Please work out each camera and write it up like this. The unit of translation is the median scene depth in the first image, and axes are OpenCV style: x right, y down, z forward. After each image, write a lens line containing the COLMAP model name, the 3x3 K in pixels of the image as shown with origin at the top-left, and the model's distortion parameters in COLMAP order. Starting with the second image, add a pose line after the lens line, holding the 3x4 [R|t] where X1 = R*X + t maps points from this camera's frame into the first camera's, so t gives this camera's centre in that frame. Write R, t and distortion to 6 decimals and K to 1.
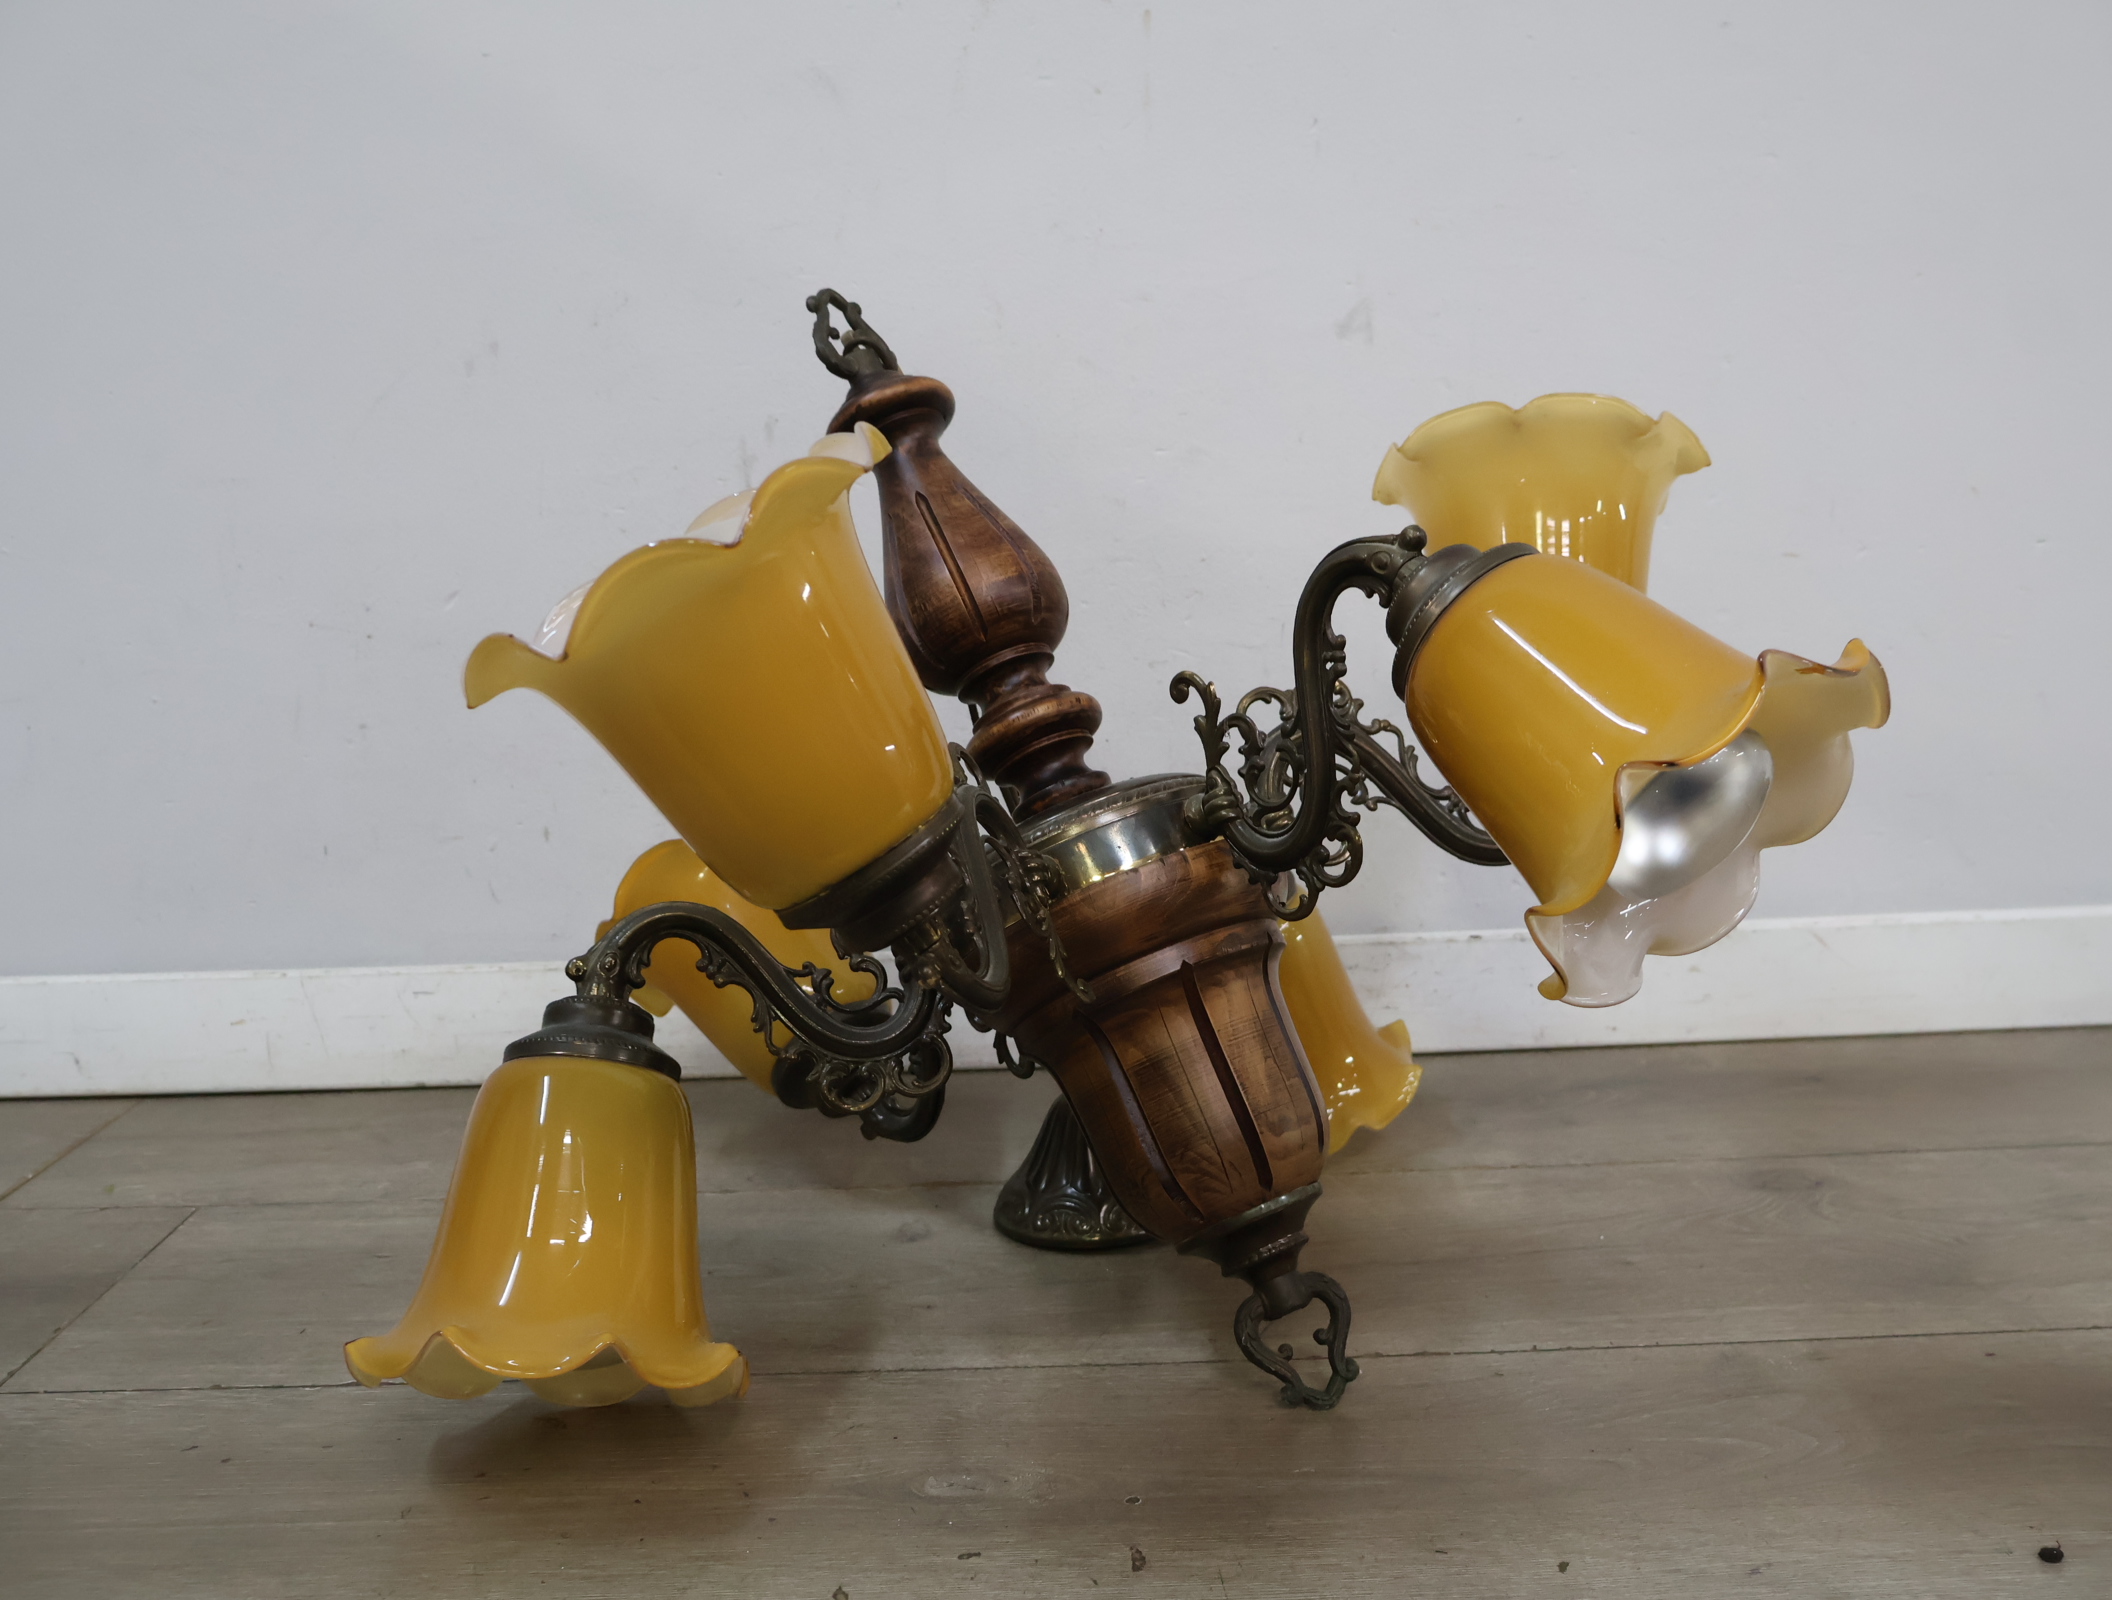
lens RADIAL K [[2030.0, 0, 1054.5], [0, 2030.0, 800.8], [0, 0, 1]] dist [0.005055, 0.000000]
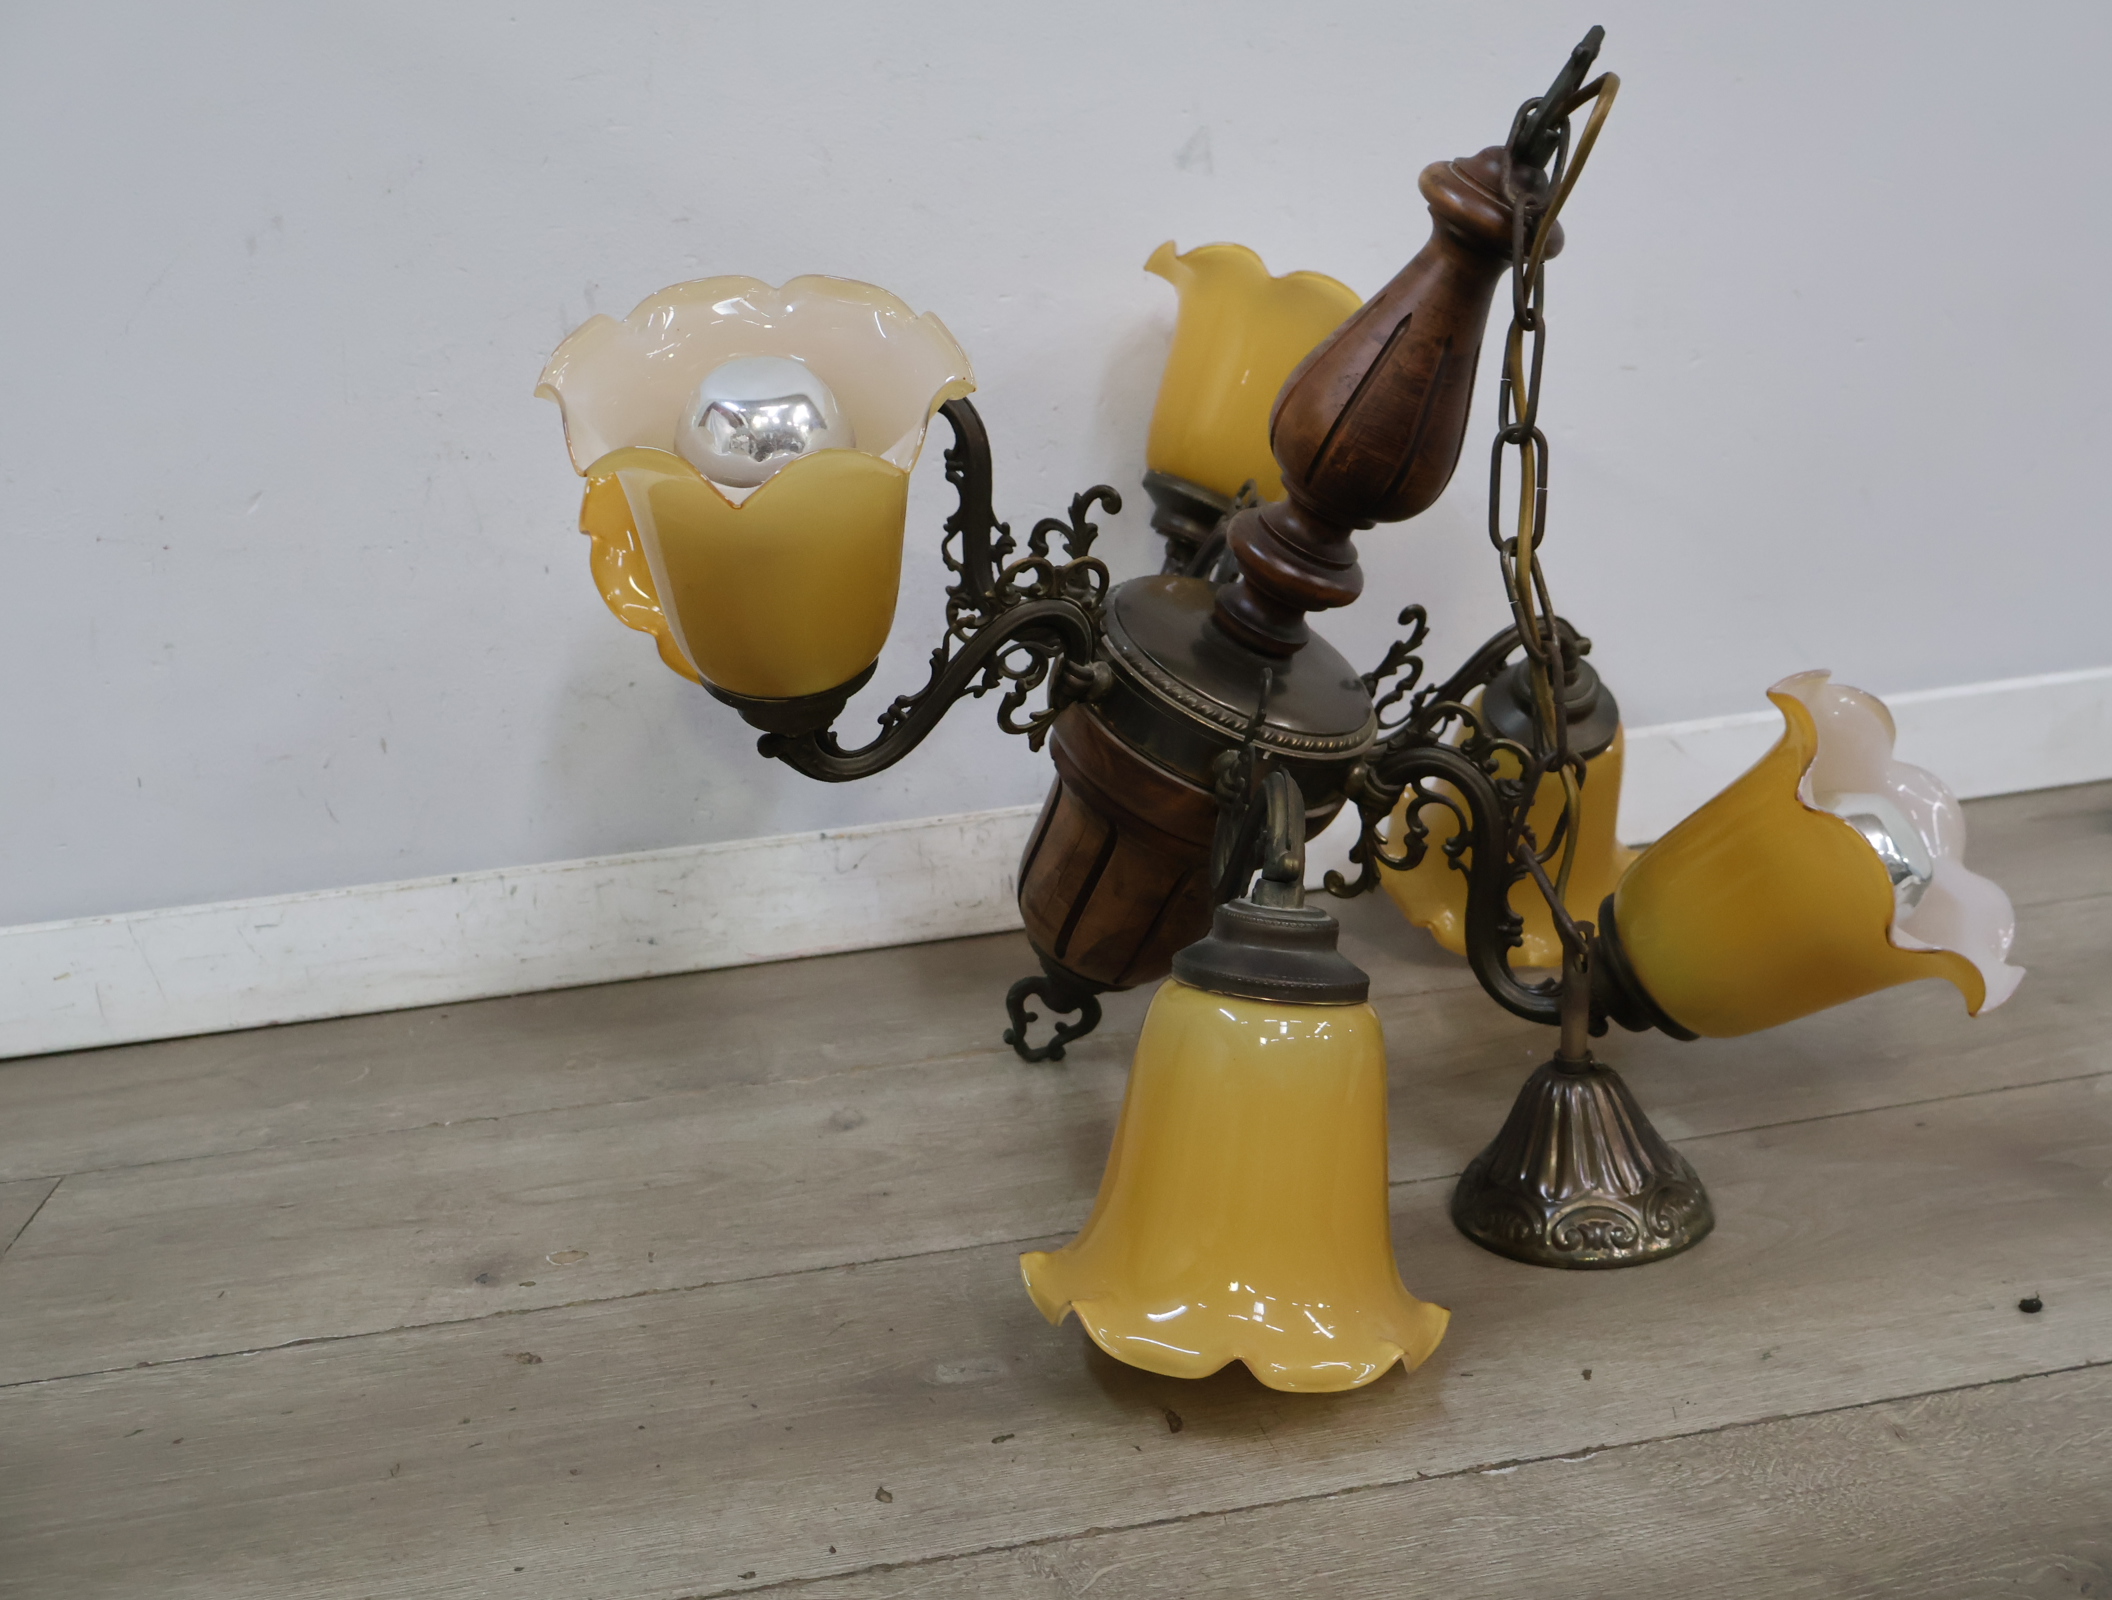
lens RADIAL K [[2030.0, 0, 1066.3], [0, 2030.0, 806.1], [0, 0, 1]] dist [0.005055, 0.000000]
pose [[0.987052, -0.087663, 0.134329, -0.098245], [0.077723, 0.993955, 0.077543, -0.006176], [-0.140315, -0.066099, 0.987898, 0.035836]]
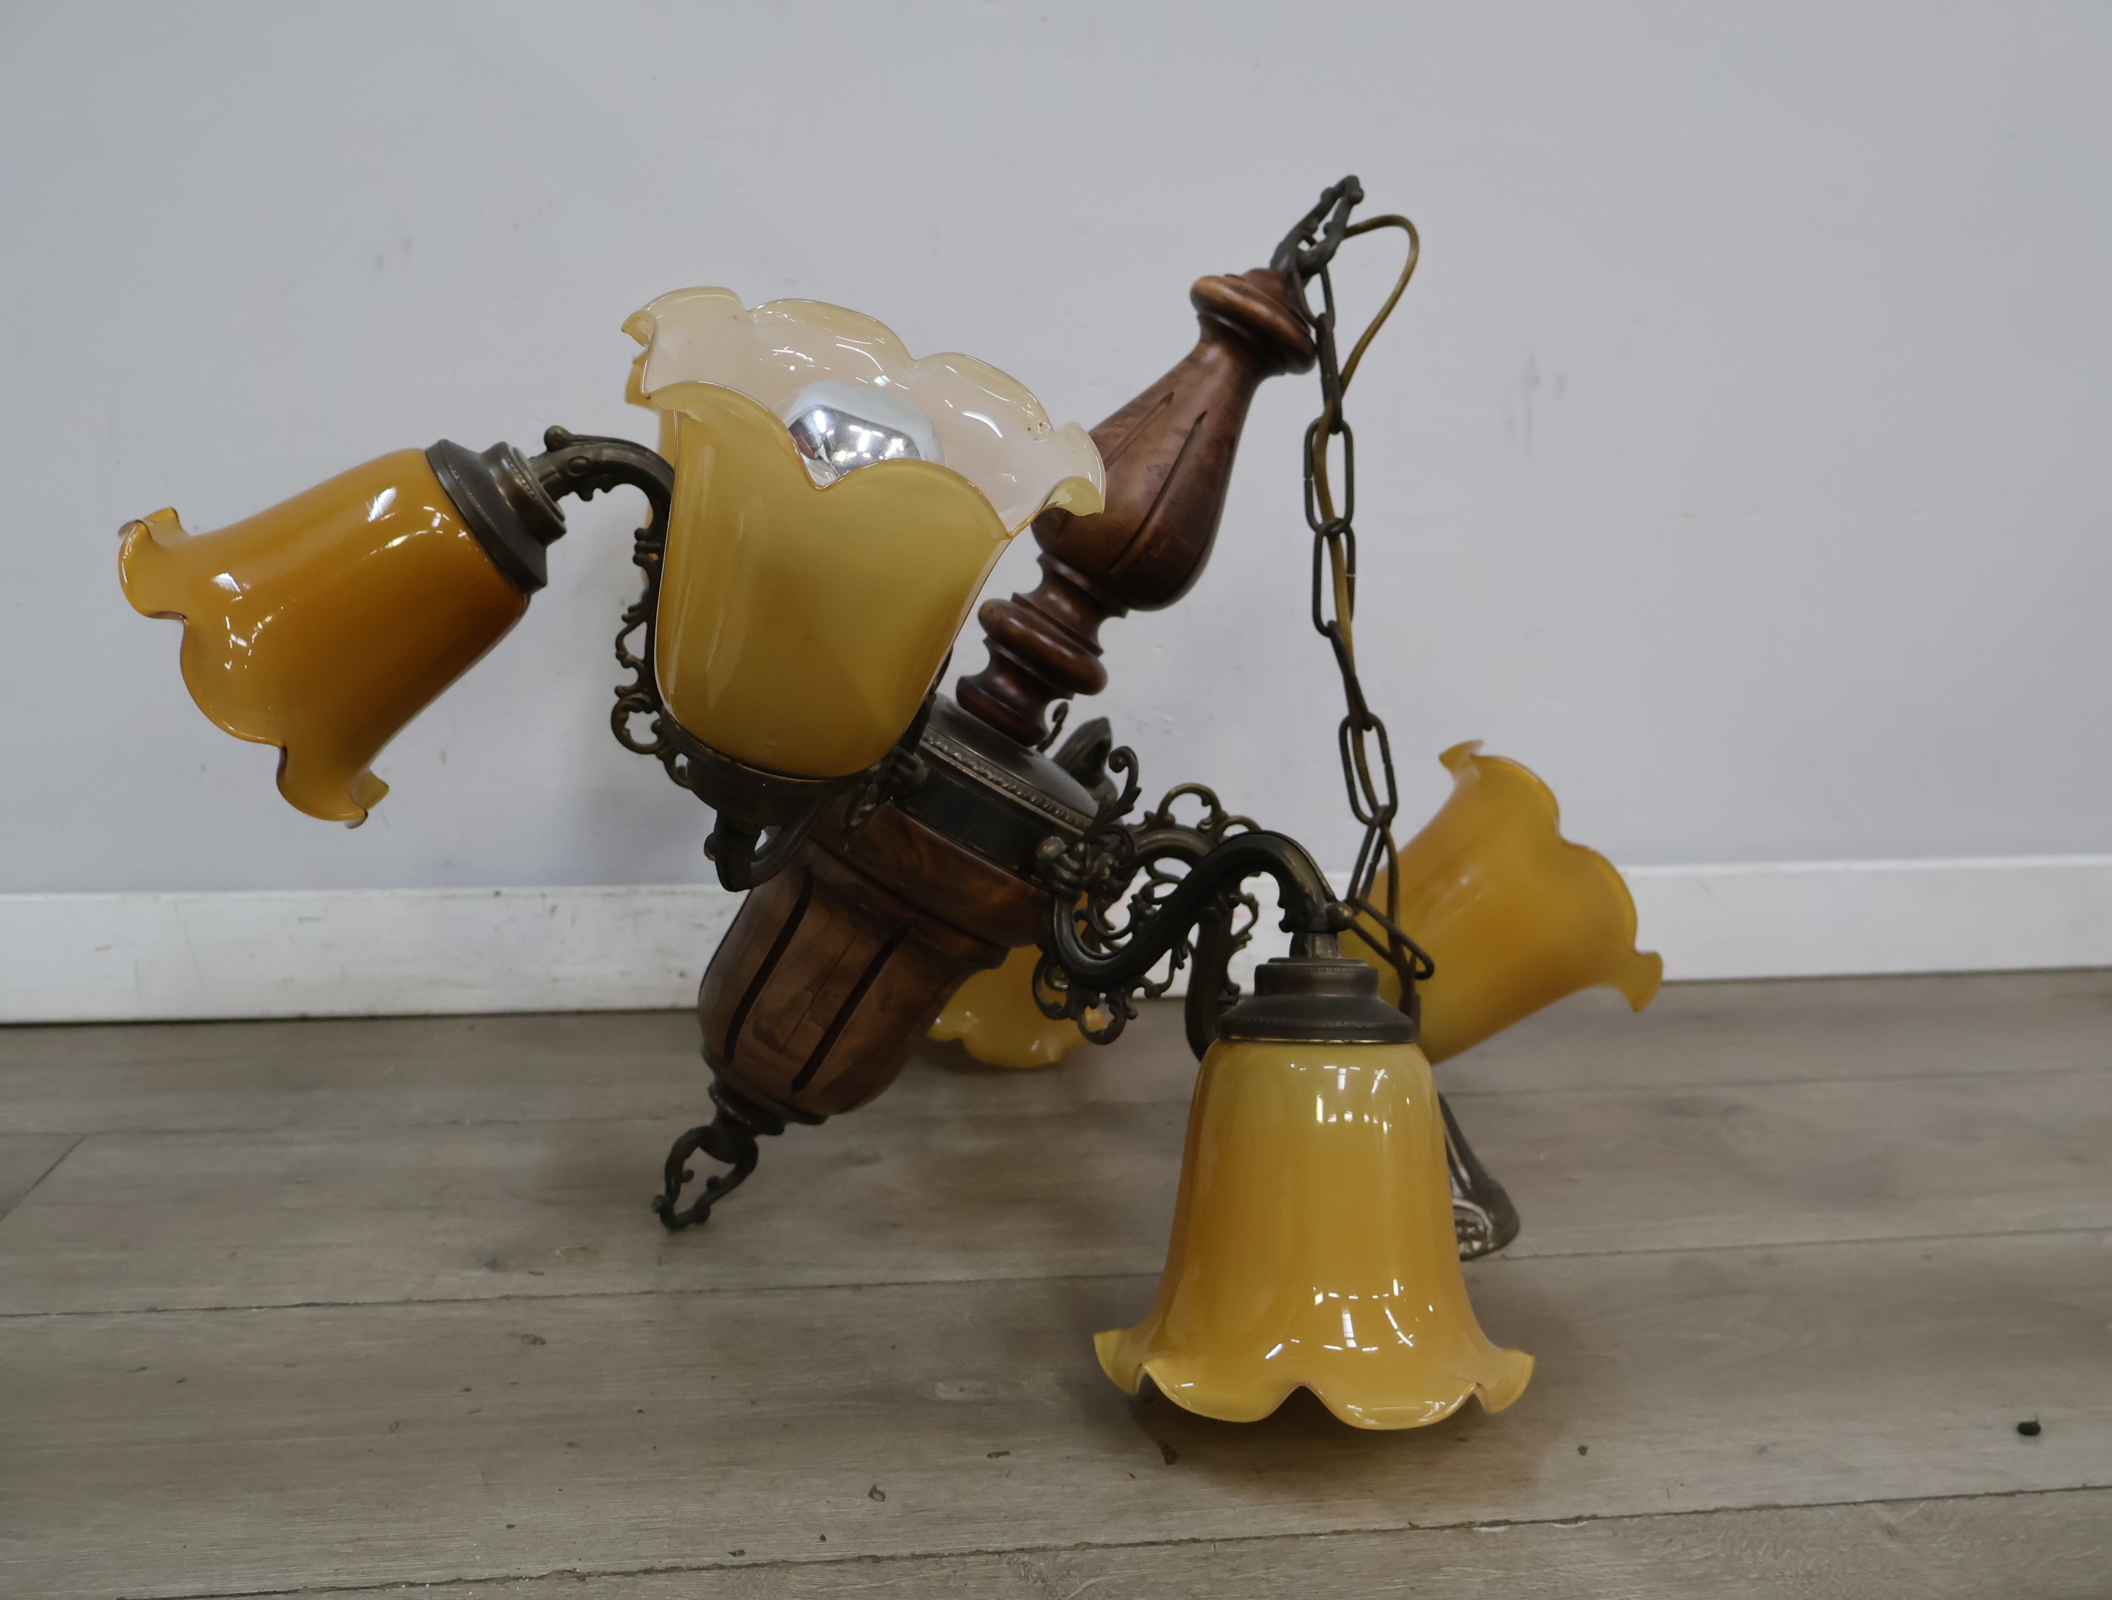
lens RADIAL K [[2030.0, 0, 1063.4], [0, 2030.0, 803.5], [0, 0, 1]] dist [0.005055, 0.000000]
pose [[0.991478, 0.021261, 0.128524, -0.121354], [-0.022011, 0.999748, 0.004420, 0.041033], [-0.128398, -0.007212, 0.991696, 0.012898]]
